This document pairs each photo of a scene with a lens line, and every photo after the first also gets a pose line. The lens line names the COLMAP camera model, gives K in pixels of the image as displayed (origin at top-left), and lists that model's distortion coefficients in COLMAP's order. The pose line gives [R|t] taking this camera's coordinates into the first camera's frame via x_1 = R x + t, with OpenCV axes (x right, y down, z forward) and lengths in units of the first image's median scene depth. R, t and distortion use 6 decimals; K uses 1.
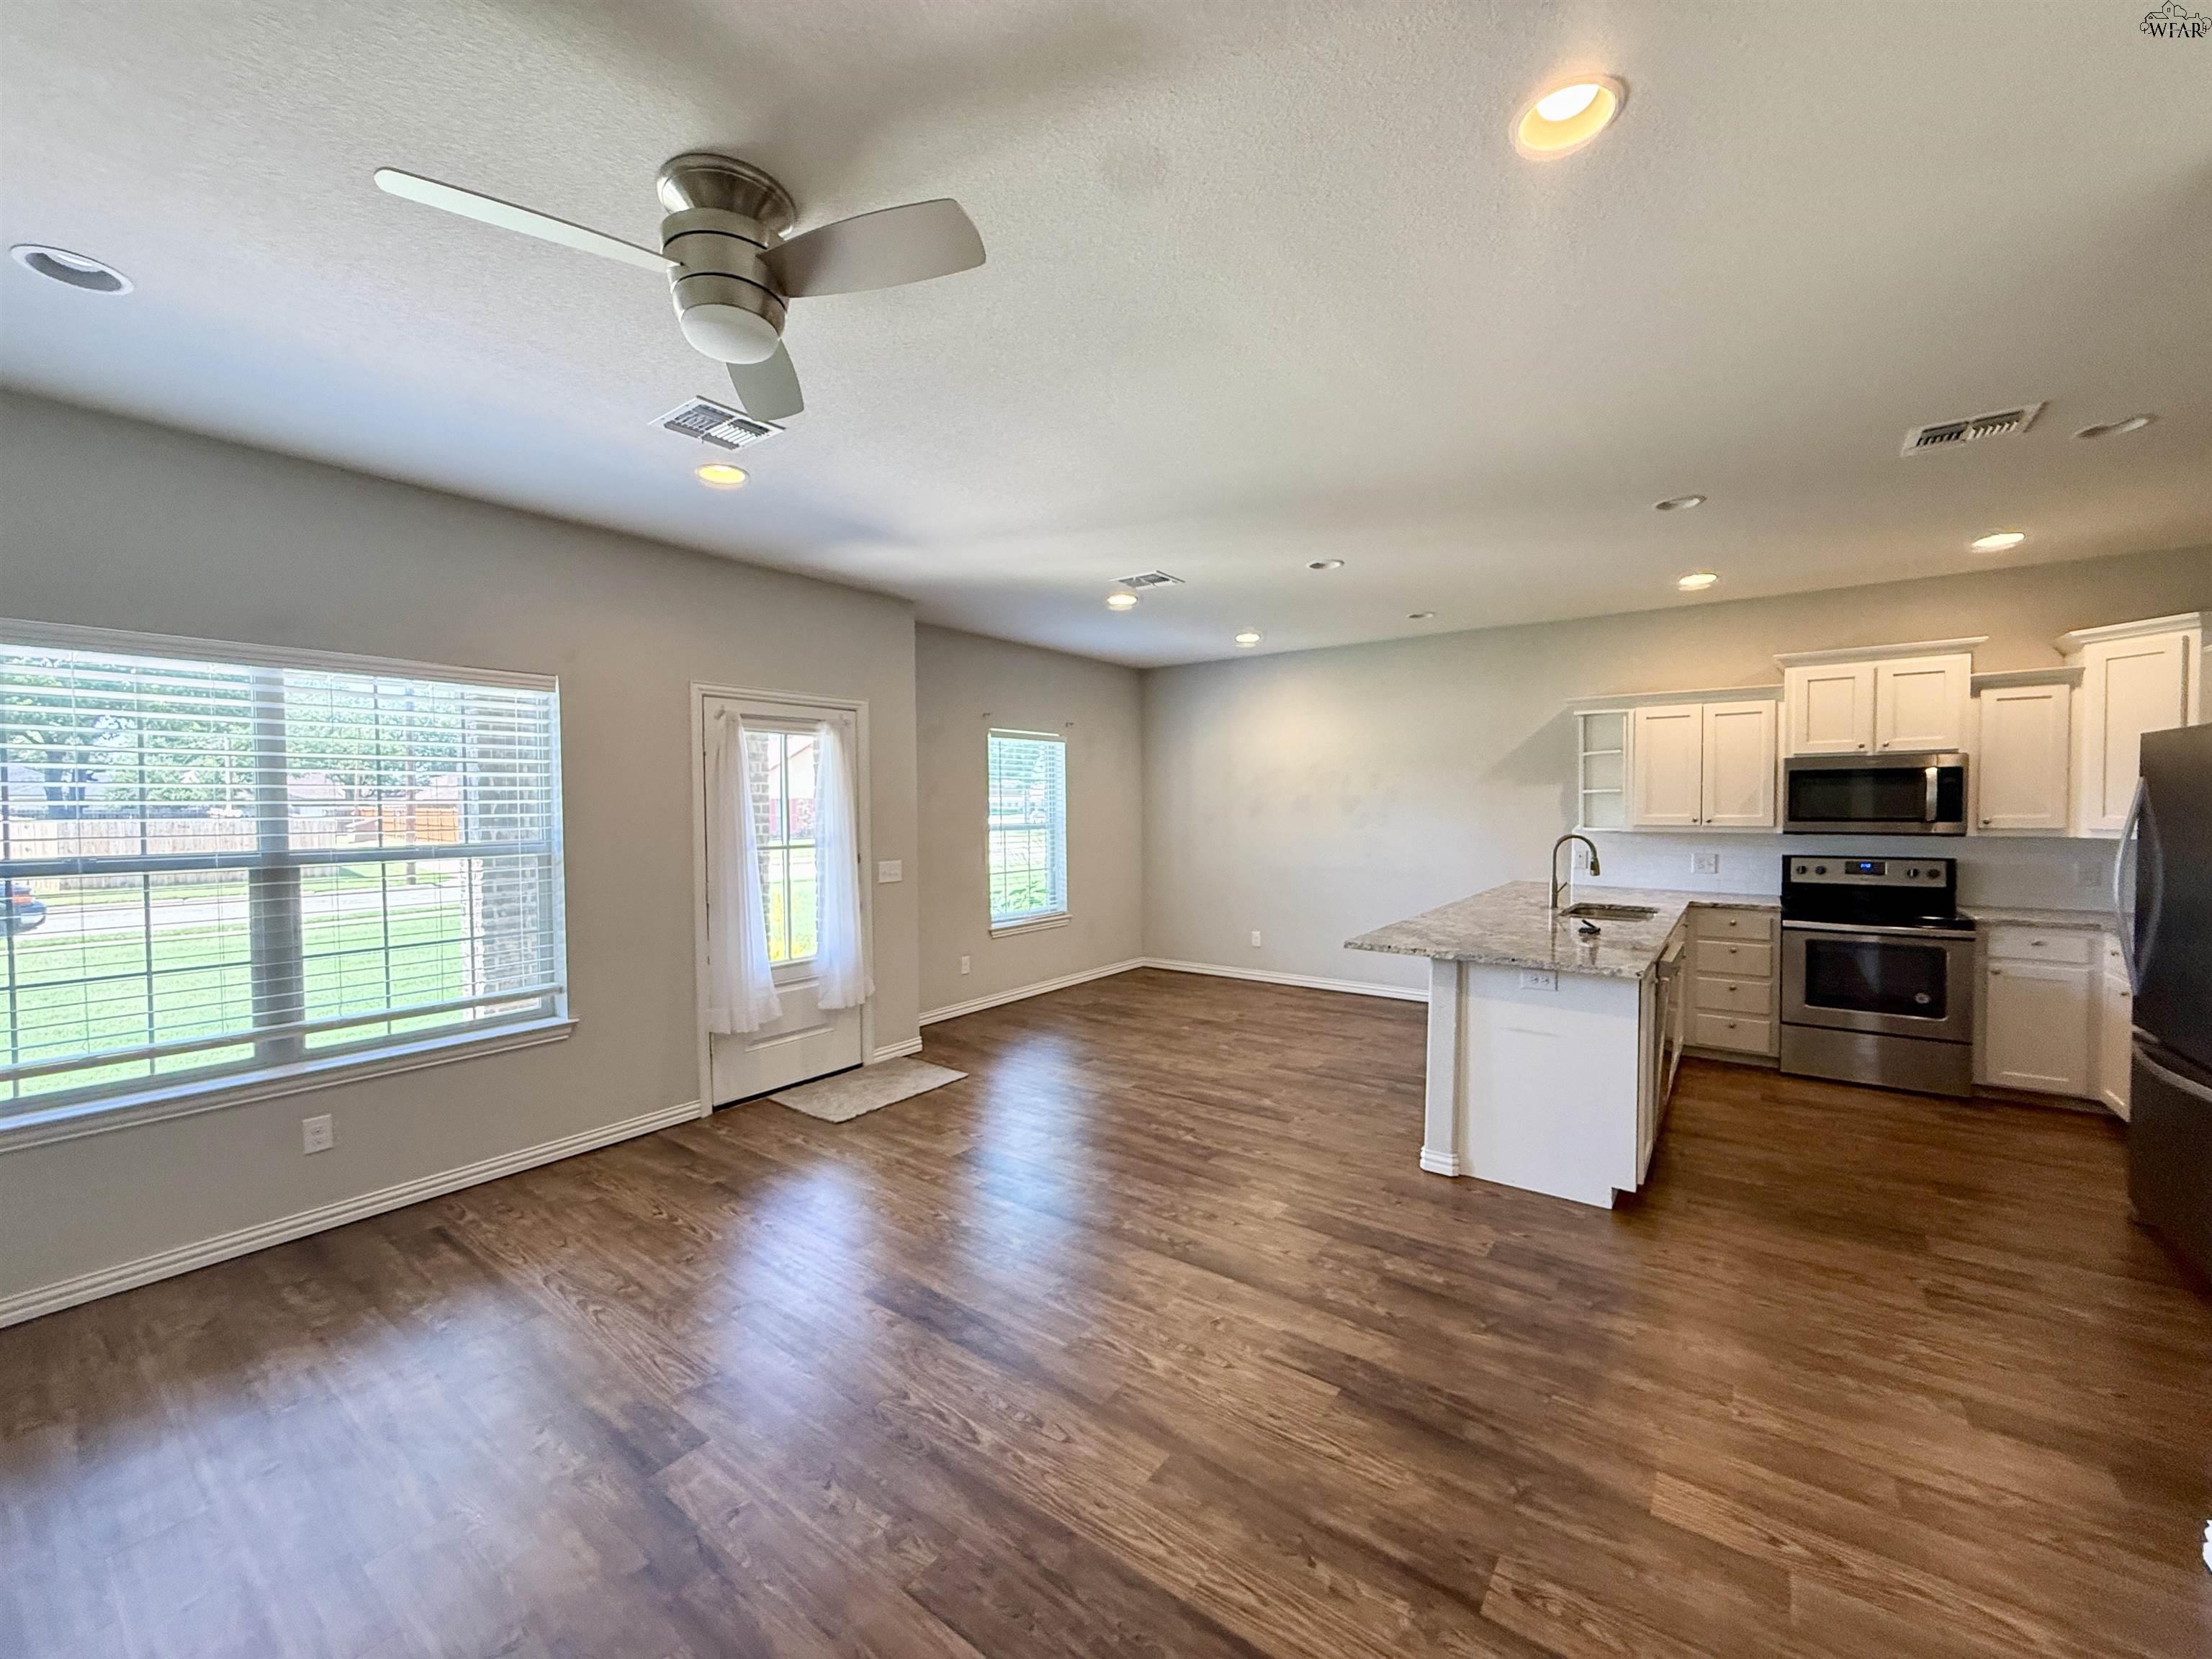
lens RADIAL K [[880.9, 0, 1108.2], [0, 880.9, 829.1], [0, 0, 1]] dist [0.001554, -0.000221]
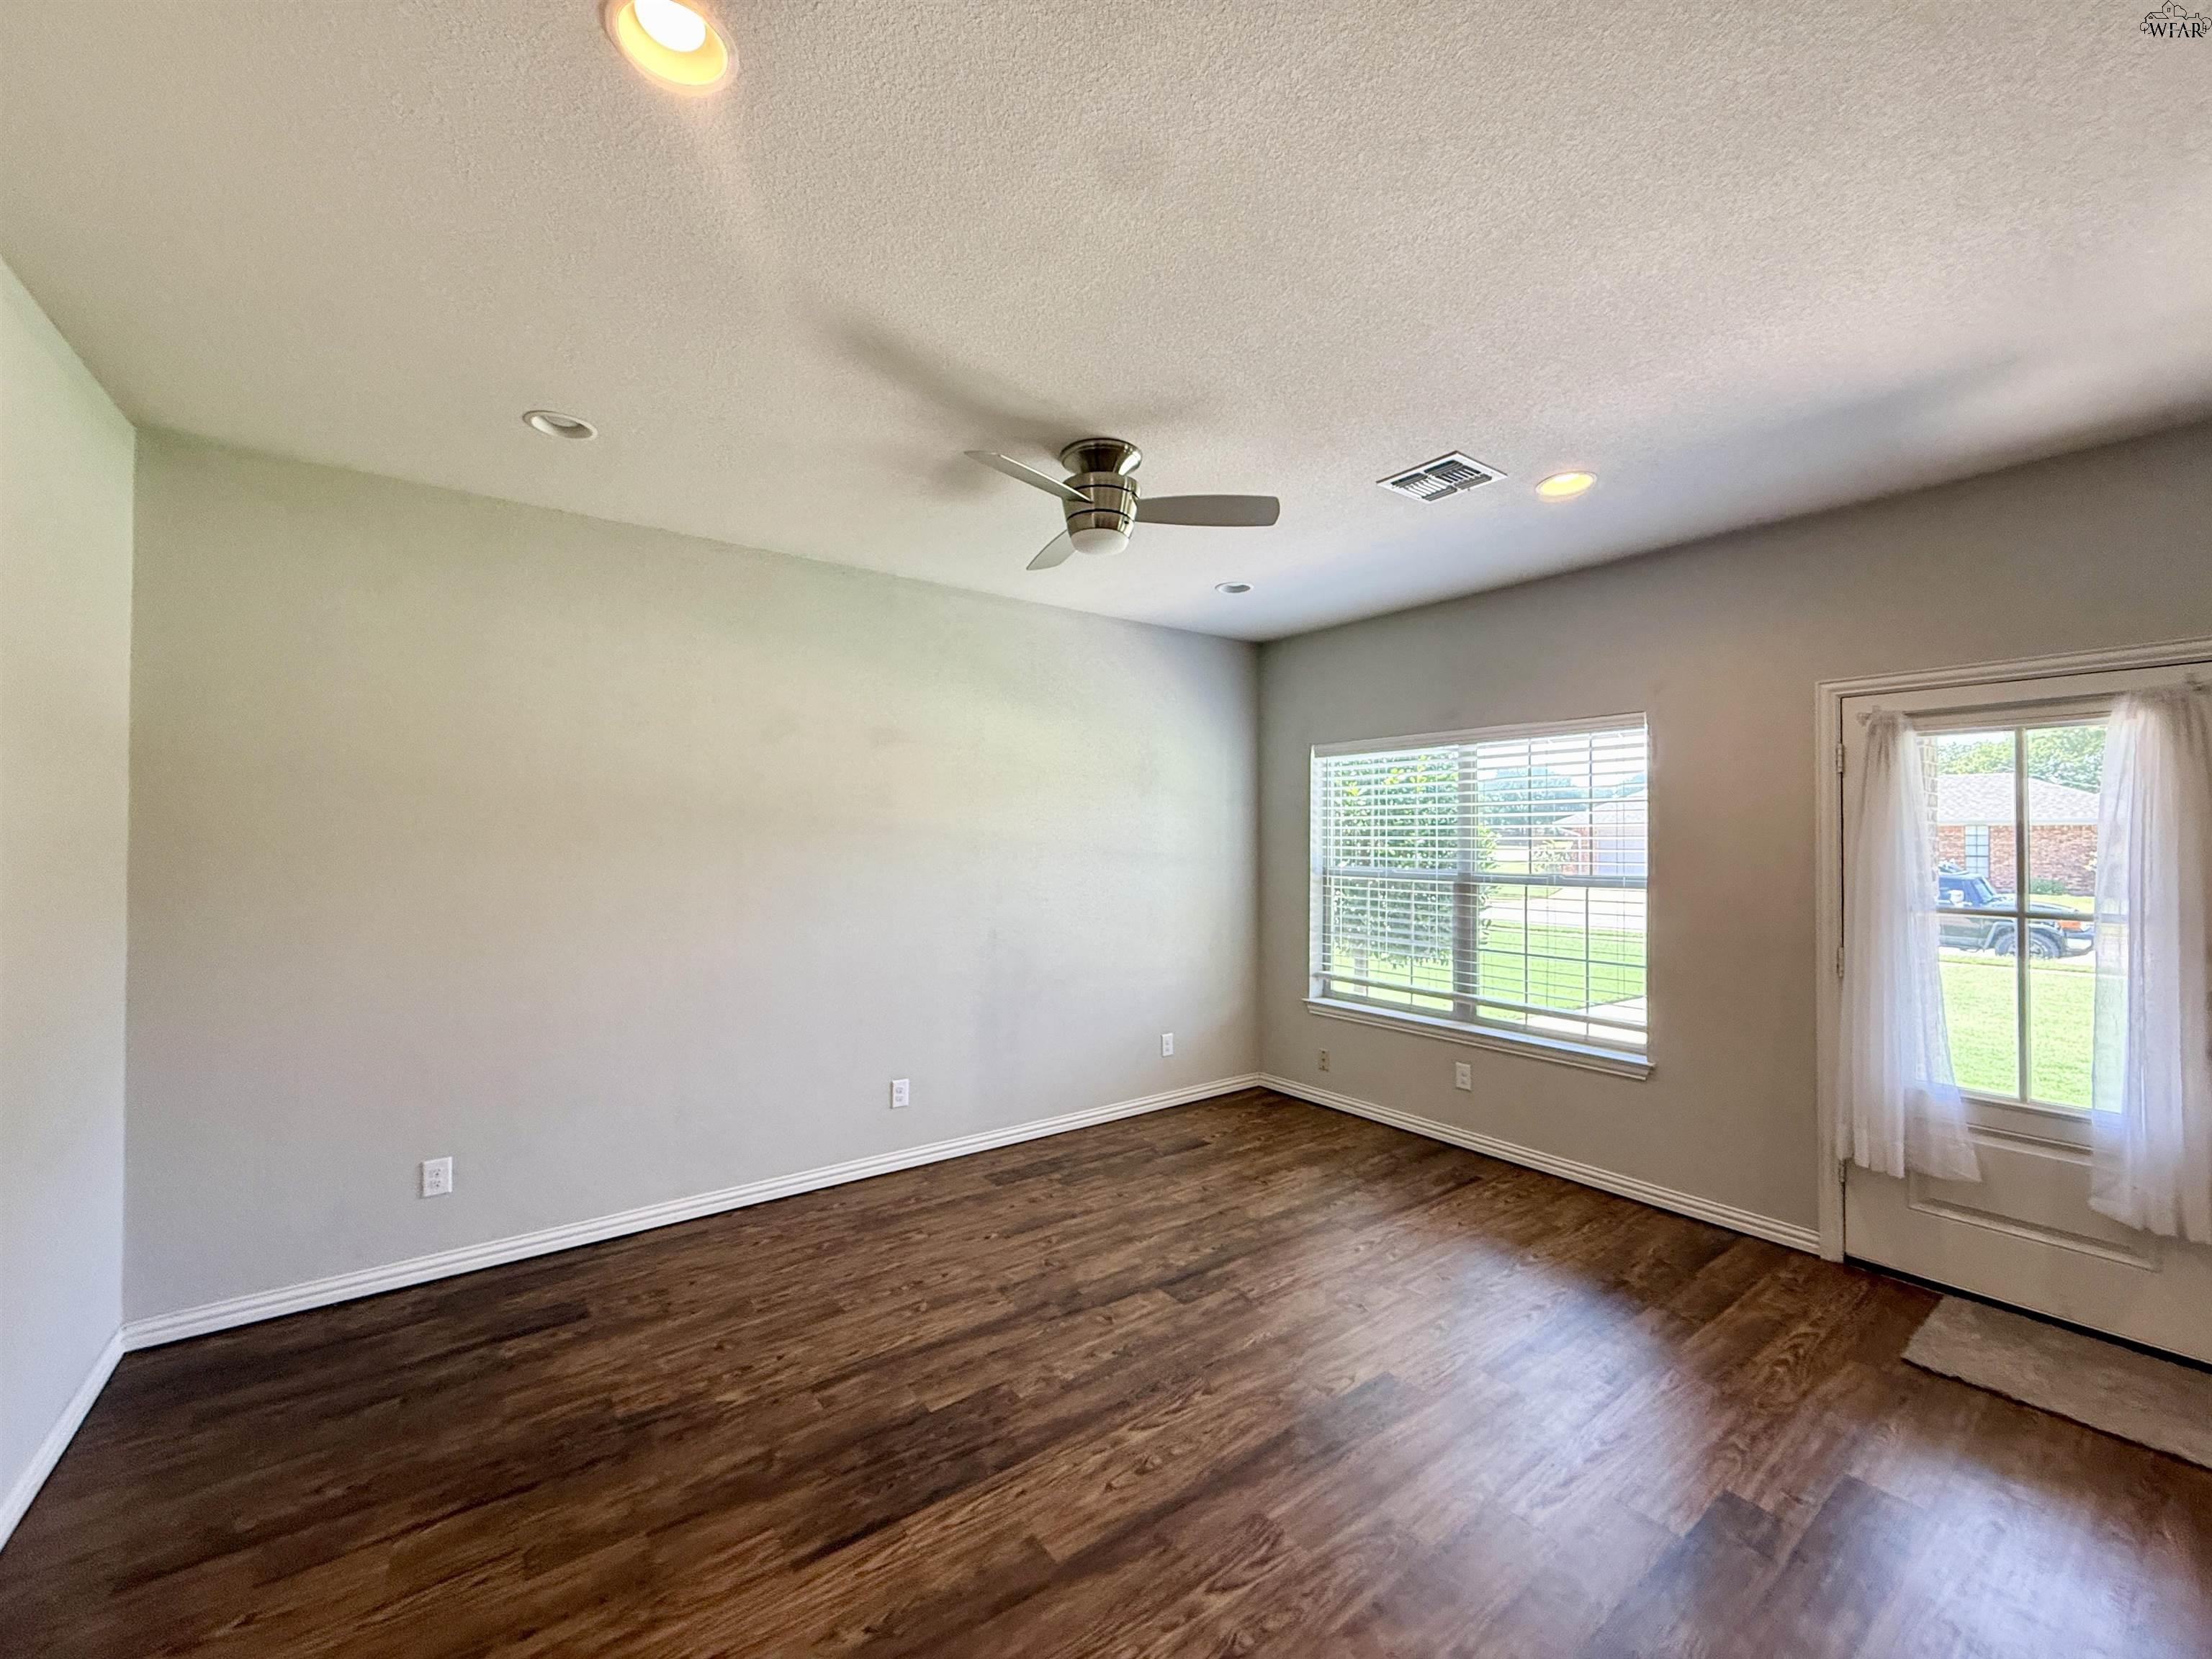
lens RADIAL K [[880.9, 0, 1088.6], [0, 880.9, 832.0], [0, 0, 1]] dist [0.001554, -0.000221]
pose [[-0.301992, -0.001504, -0.953309, 0.444579], [-0.027910, 0.999584, 0.007264, -0.024696], [0.952902, 0.028801, -0.301908, 0.614426]]
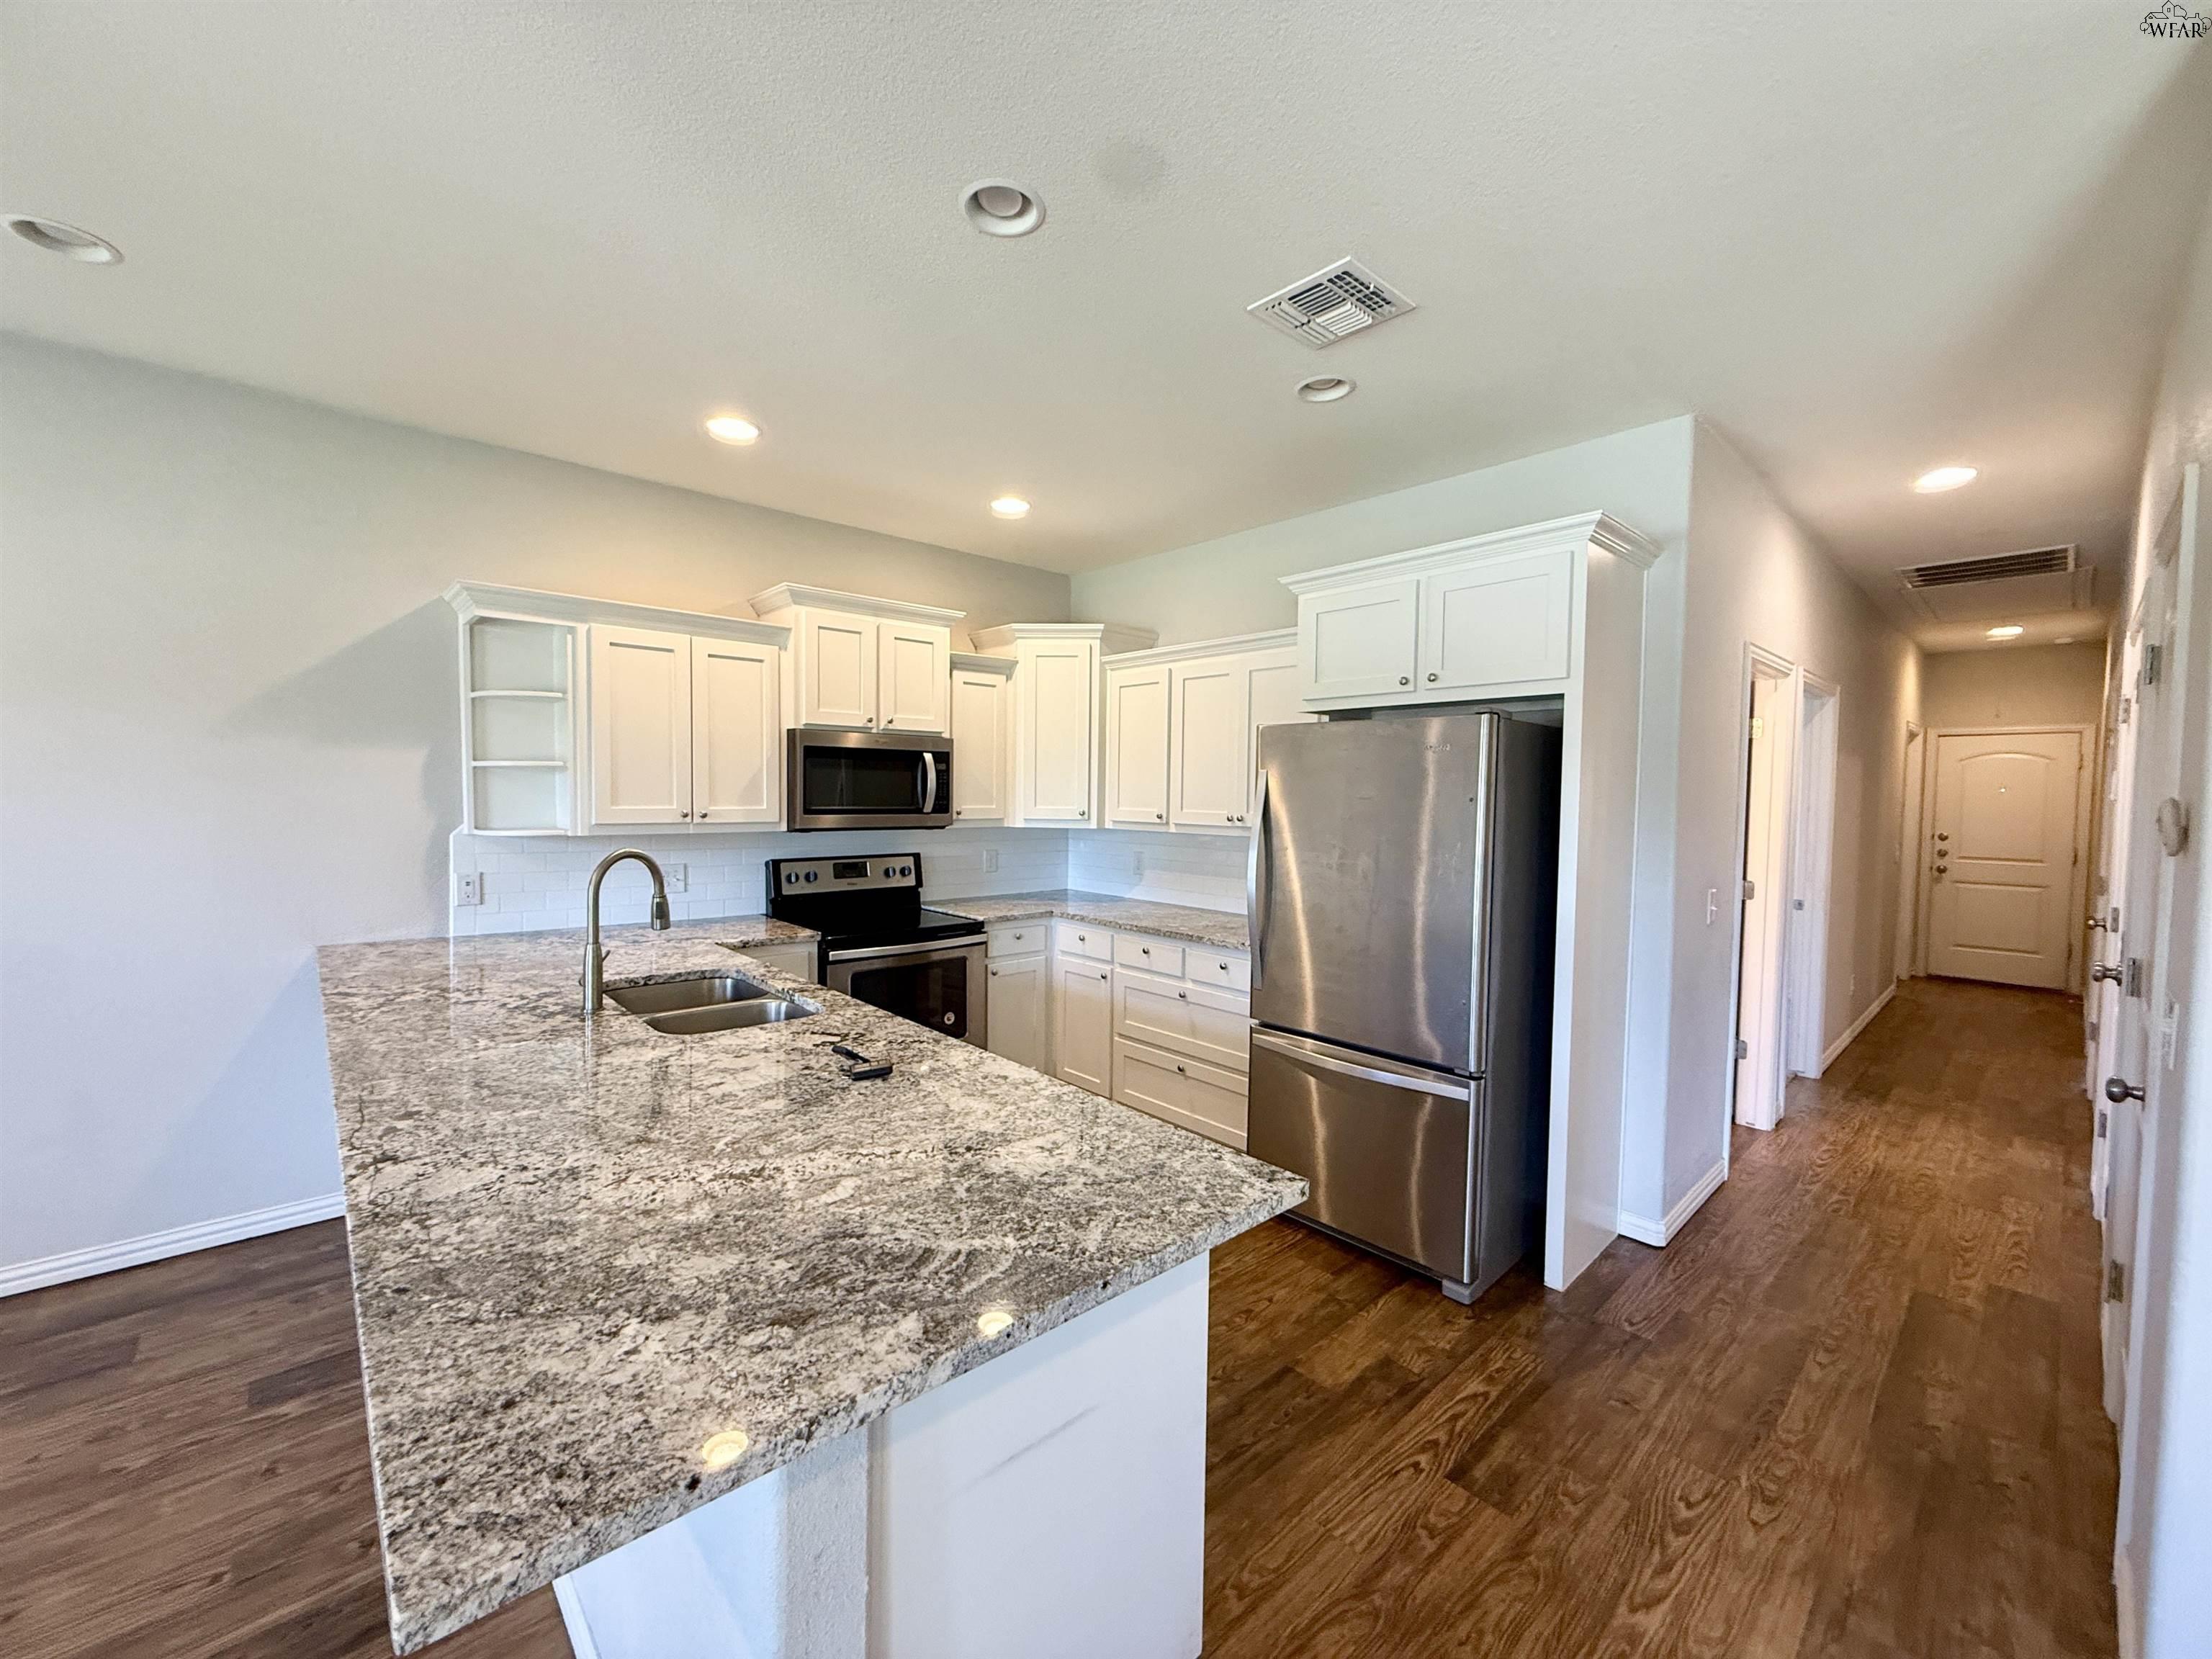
lens RADIAL K [[880.9, 0, 1096.0], [0, 880.9, 828.9], [0, 0, 1]] dist [0.001554, -0.000221]
pose [[0.198760, -0.033880, 0.979462, 0.117303], [0.014257, 0.999396, 0.031676, -0.019815], [-0.979945, 0.007668, 0.199123, 0.721380]]
